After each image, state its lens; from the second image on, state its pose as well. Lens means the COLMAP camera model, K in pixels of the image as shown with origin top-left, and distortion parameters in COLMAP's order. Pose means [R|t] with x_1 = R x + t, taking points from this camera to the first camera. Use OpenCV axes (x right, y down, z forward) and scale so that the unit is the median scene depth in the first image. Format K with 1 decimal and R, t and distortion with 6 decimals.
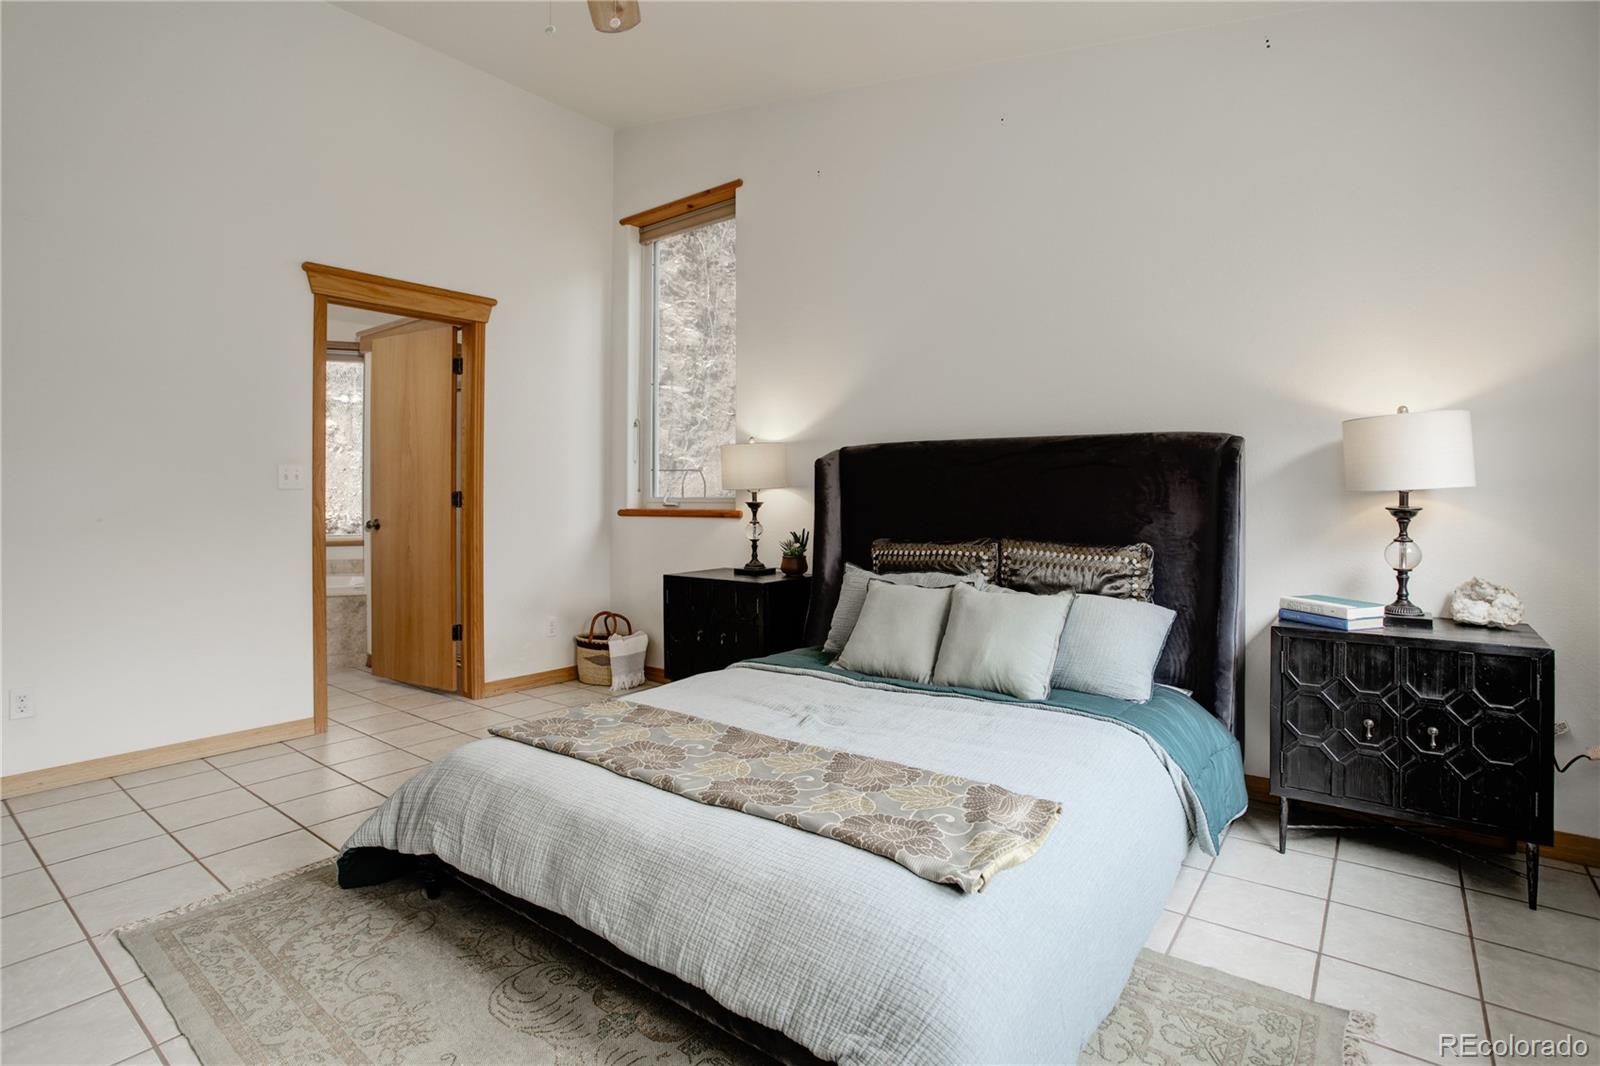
lens RADIAL K [[787.9, 0, 797.5], [0, 787.9, 500.5], [0, 0, 1]] dist [-0.060869, 0.021693]
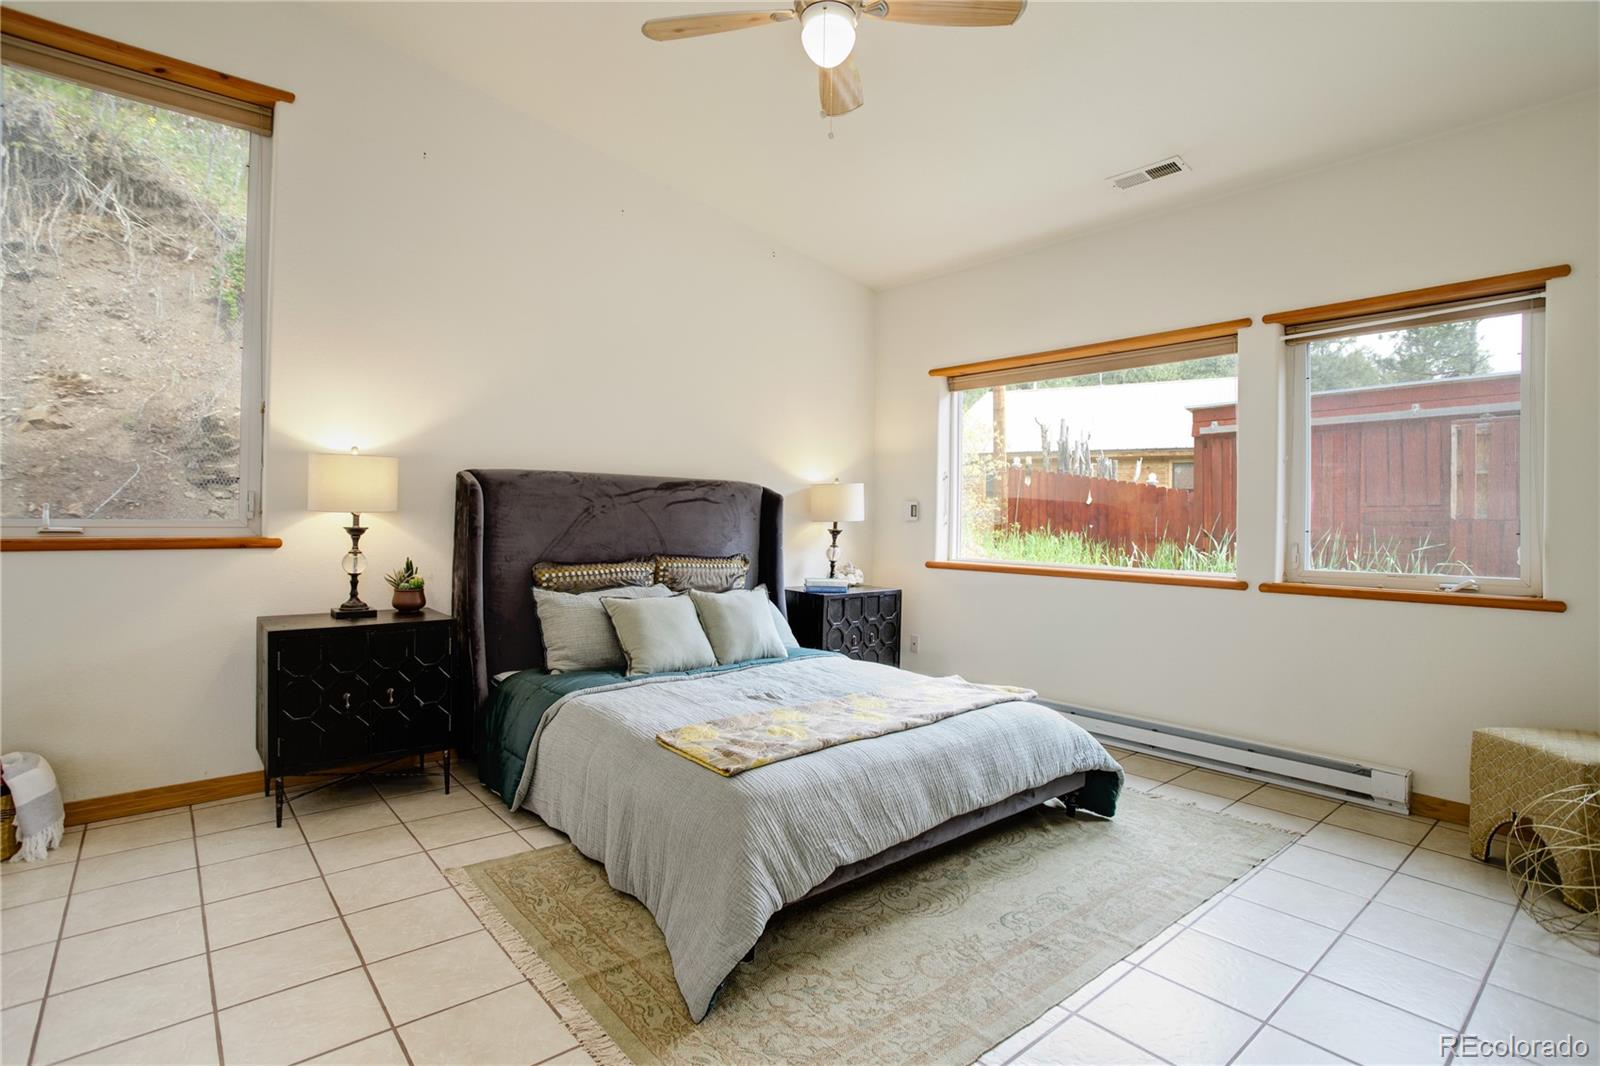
lens RADIAL K [[779.0, 0, 793.7], [0, 779.0, 527.6], [0, 0, 1]] dist [-0.063363, 0.022921]
pose [[0.216627, -0.007402, 0.976226, -0.843450], [-0.008859, 0.999915, 0.009547, -0.010135], [-0.976214, -0.010717, 0.216543, 0.464161]]
